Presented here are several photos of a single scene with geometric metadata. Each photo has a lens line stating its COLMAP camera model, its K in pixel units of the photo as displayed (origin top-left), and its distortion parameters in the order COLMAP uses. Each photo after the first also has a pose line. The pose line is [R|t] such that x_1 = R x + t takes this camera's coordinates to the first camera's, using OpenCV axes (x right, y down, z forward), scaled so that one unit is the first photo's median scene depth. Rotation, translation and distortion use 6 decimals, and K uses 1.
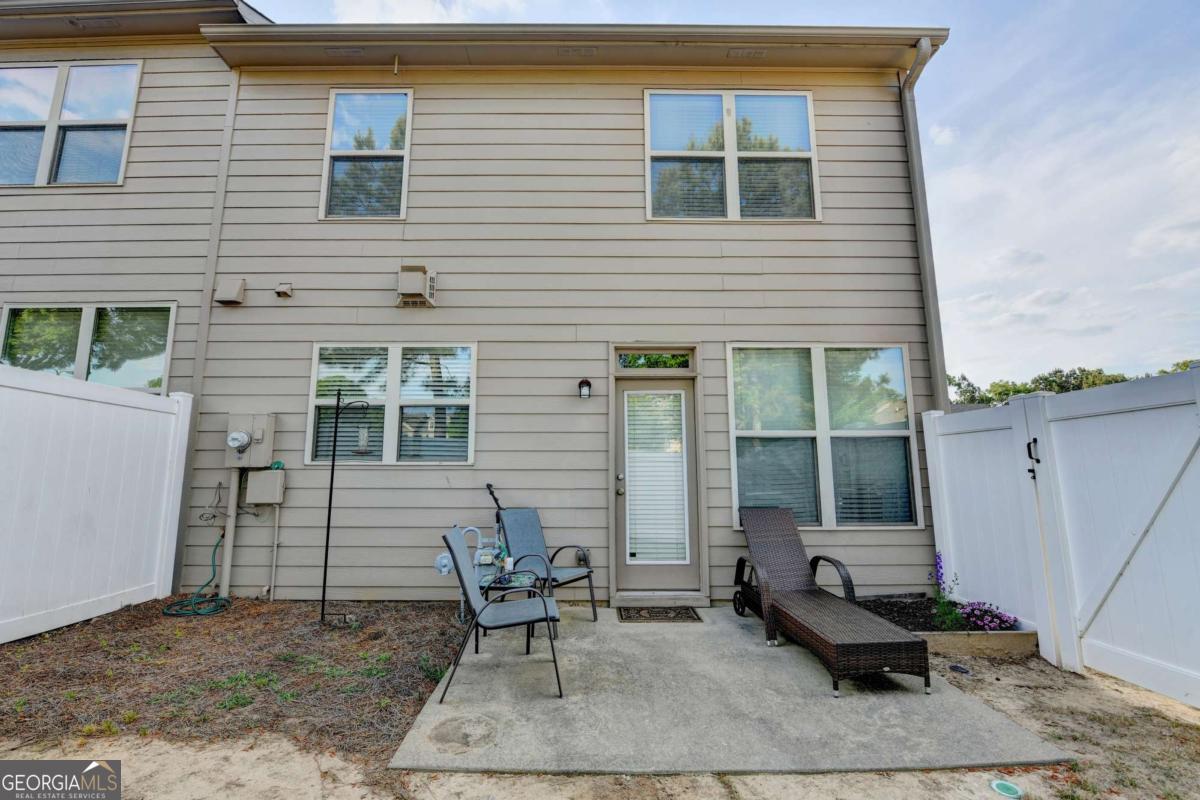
lens RADIAL K [[488.7, 0, 596.3], [0, 488.7, 403.7], [0, 0, 1]] dist [-0.015180, -0.001892]
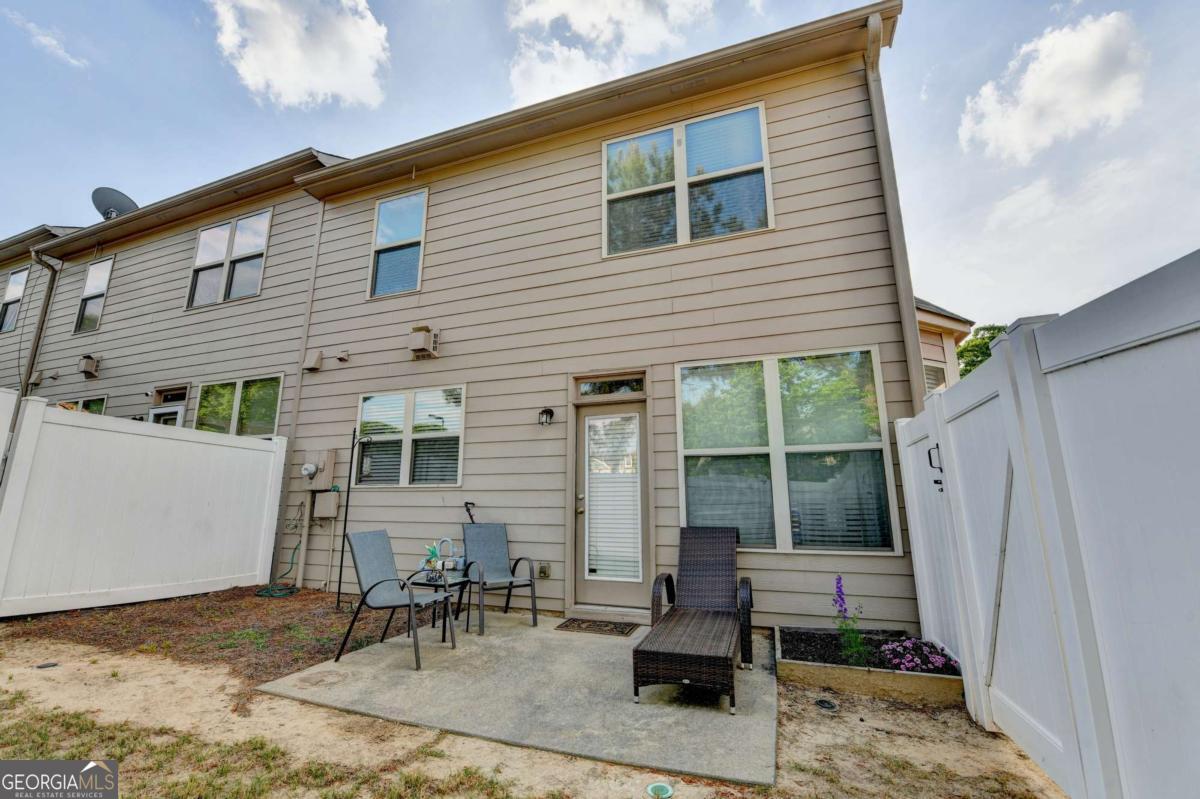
lens RADIAL K [[488.7, 0, 576.0], [0, 488.7, 403.9], [0, 0, 1]] dist [-0.015180, -0.001892]
pose [[0.936334, -0.068318, -0.344399, 0.429931], [0.045887, 0.996285, -0.072876, 0.024188], [0.348099, 0.052433, 0.935990, -0.023308]]
